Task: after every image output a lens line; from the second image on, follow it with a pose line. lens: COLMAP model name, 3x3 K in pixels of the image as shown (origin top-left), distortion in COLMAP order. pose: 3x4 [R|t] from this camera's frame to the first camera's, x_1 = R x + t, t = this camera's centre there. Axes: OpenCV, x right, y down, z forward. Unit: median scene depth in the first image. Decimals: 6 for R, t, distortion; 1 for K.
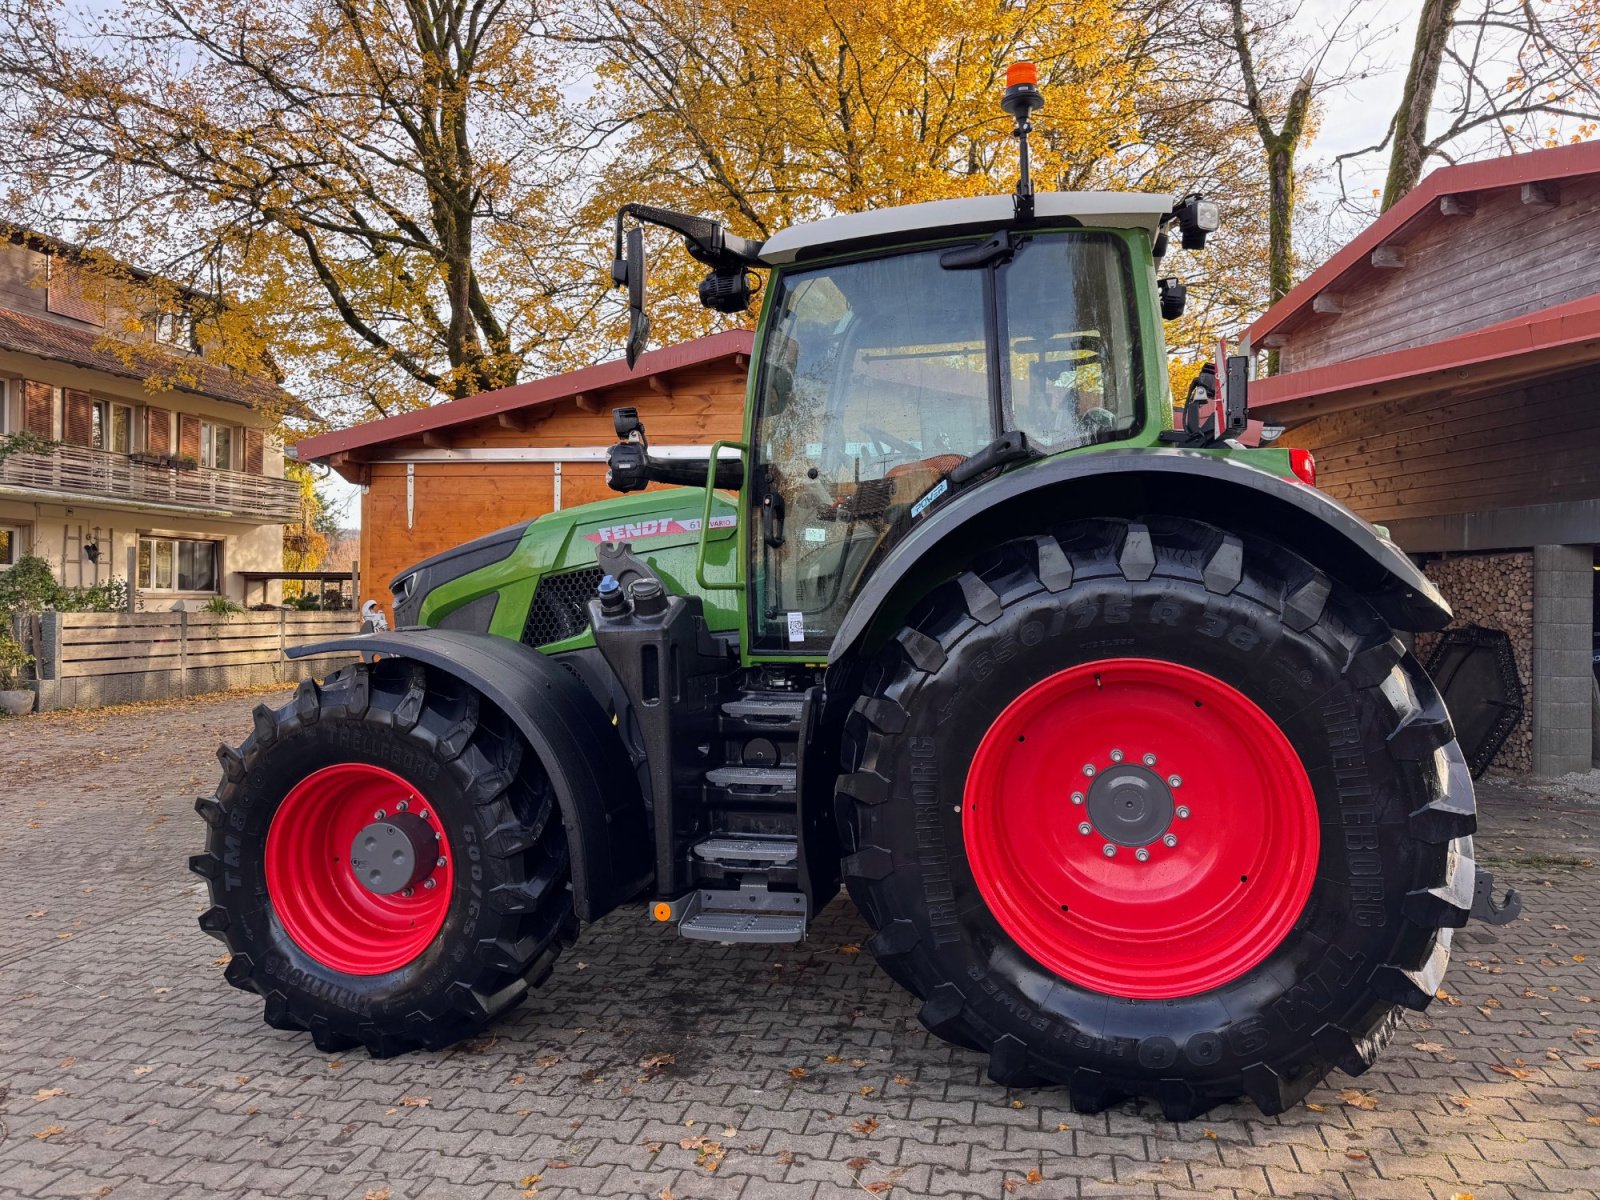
lens RADIAL K [[1198.5, 0, 783.3], [0, 1198.5, 603.5], [0, 0, 1]] dist [0.036802, -0.036546]
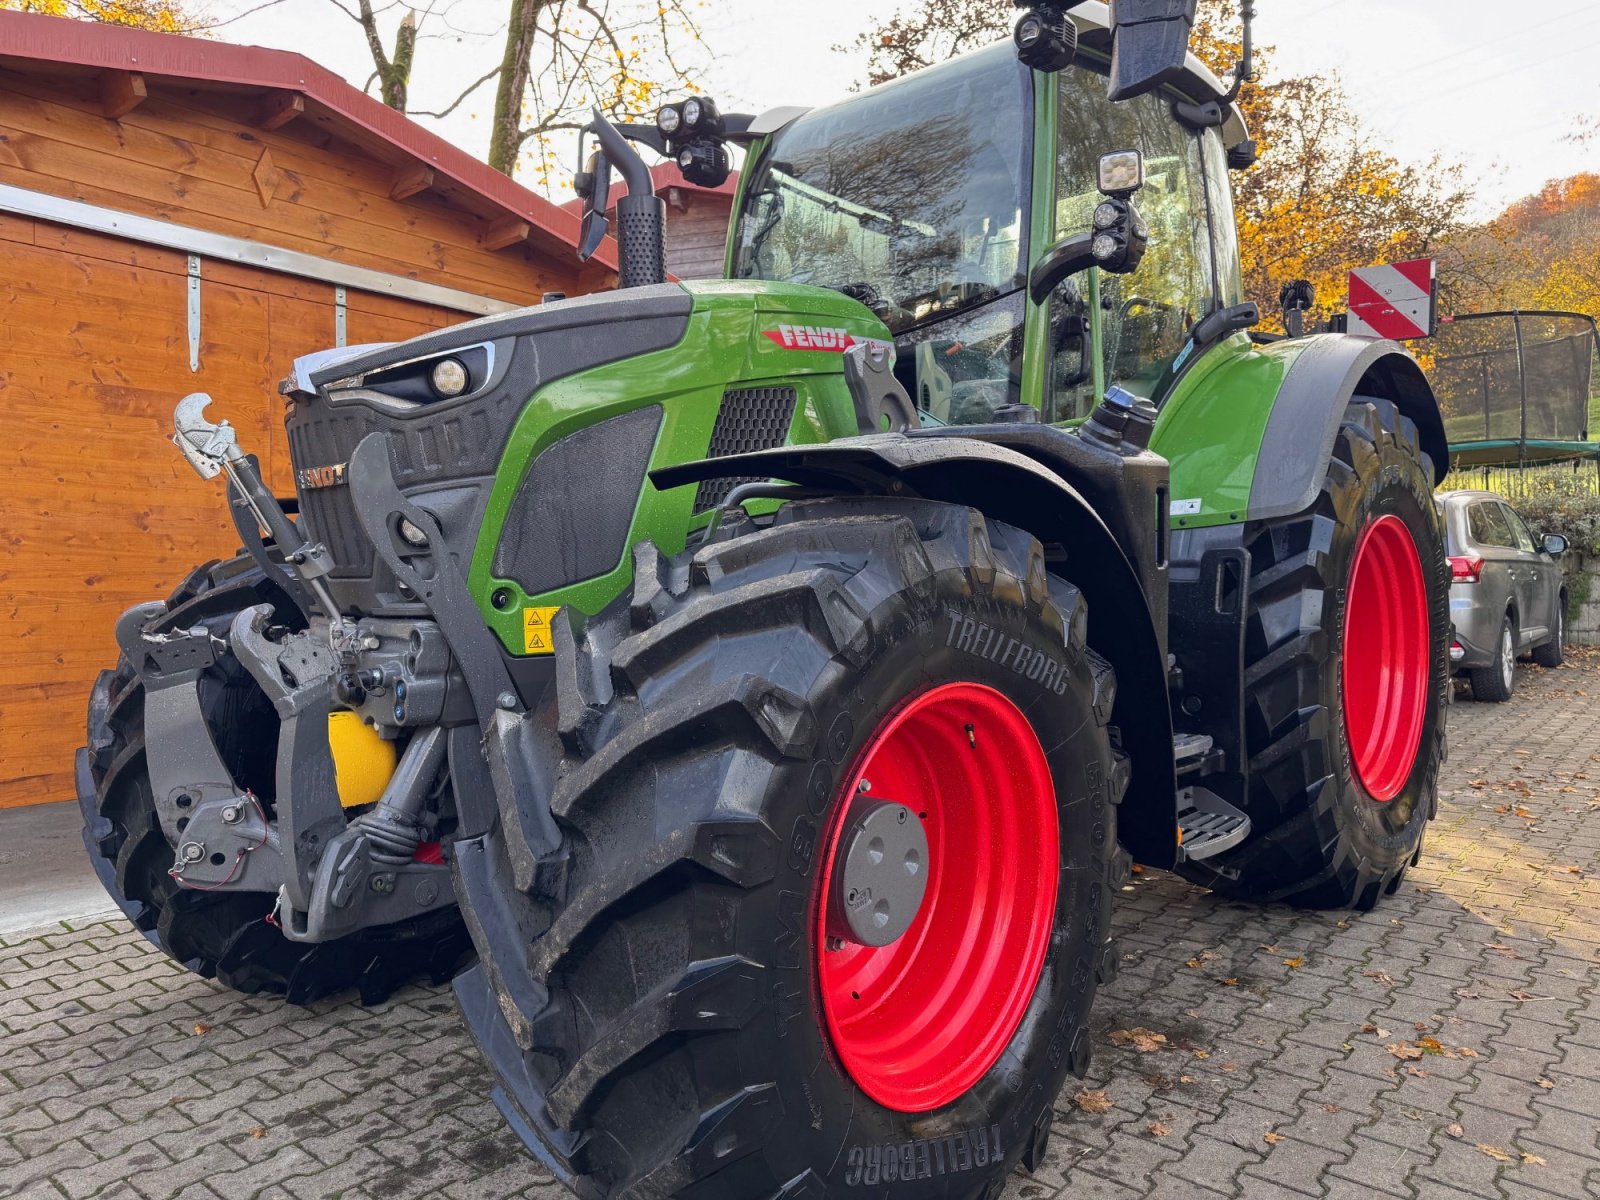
lens RADIAL K [[1198.5, 0, 789.8], [0, 1198.5, 590.8], [0, 0, 1]] dist [0.036802, -0.036546]
pose [[0.401523, 0.000509, 0.915849, -0.923634], [0.012290, 0.999907, -0.005944, 0.104491], [-0.915766, 0.013642, 0.401479, 0.931320]]
